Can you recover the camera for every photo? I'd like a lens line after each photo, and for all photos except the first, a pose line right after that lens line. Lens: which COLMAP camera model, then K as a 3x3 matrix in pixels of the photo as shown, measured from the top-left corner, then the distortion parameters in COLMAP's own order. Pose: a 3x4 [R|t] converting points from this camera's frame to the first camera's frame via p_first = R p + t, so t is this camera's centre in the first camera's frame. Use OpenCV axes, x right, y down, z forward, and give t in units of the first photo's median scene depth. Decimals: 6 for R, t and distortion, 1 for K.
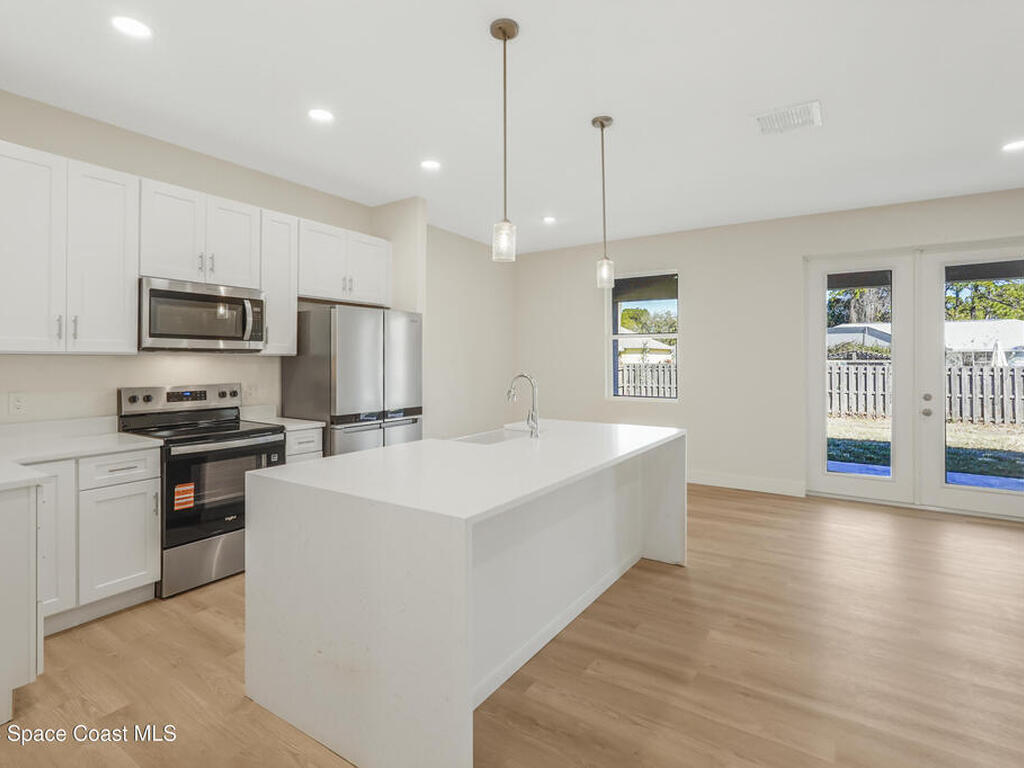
lens RADIAL K [[527.4, 0, 513.8], [0, 527.4, 355.3], [0, 0, 1]] dist [-0.005177, 0.001045]
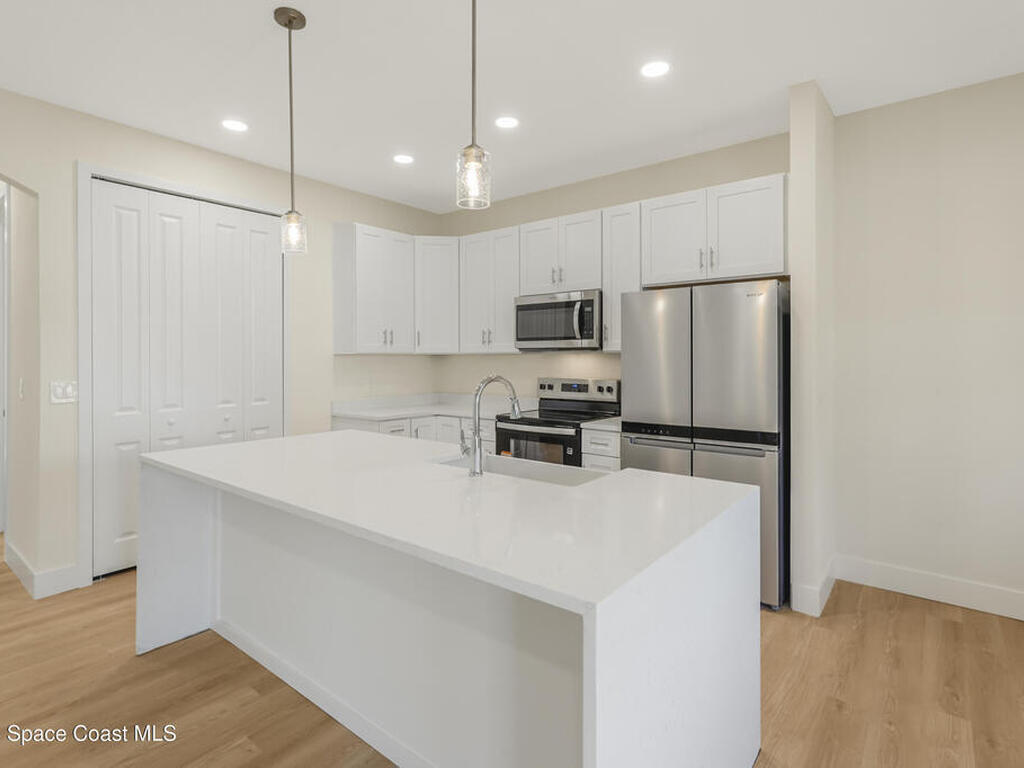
lens RADIAL K [[527.4, 0, 514.9], [0, 527.4, 369.1], [0, 0, 1]] dist [-0.005177, 0.001045]
pose [[-0.089389, 0.014951, -0.995885, 0.566434], [0.005134, 0.999881, 0.014550, 0.016113], [0.995984, -0.003812, -0.089455, 0.940553]]
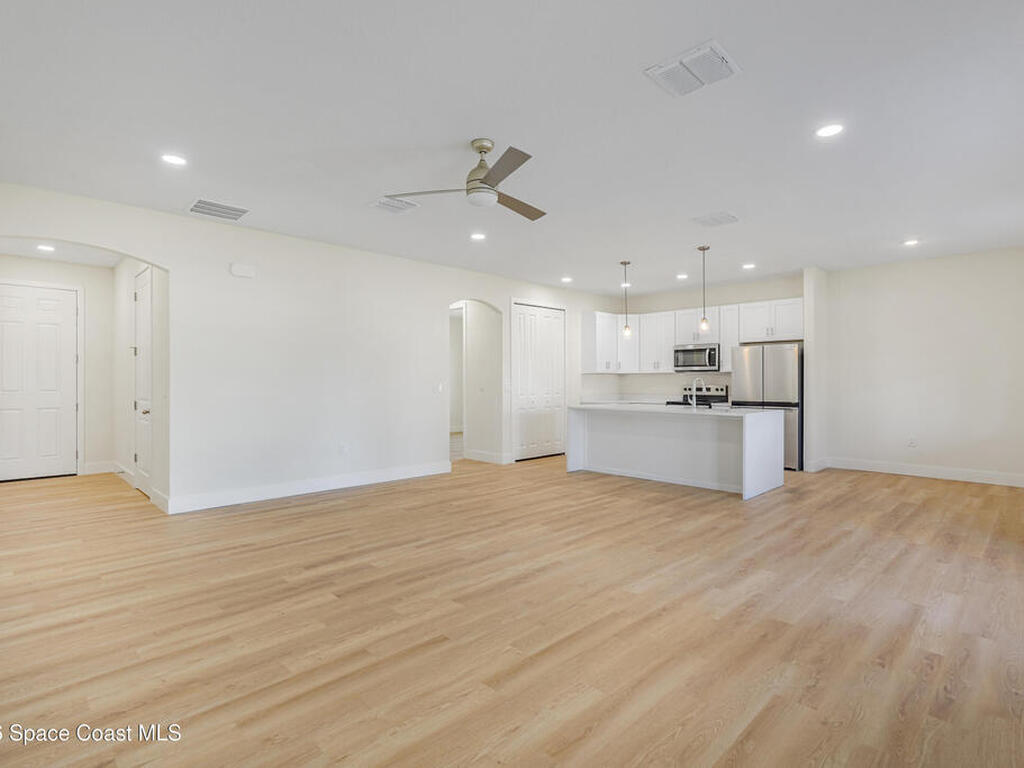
lens RADIAL K [[527.4, 0, 513.2], [0, 527.4, 382.5], [0, 0, 1]] dist [-0.005177, 0.001045]
pose [[-0.199180, -0.002112, -0.979961, 1.921774], [0.006268, 0.999974, -0.003429, 0.045960], [0.979943, -0.006826, -0.199162, 0.598353]]
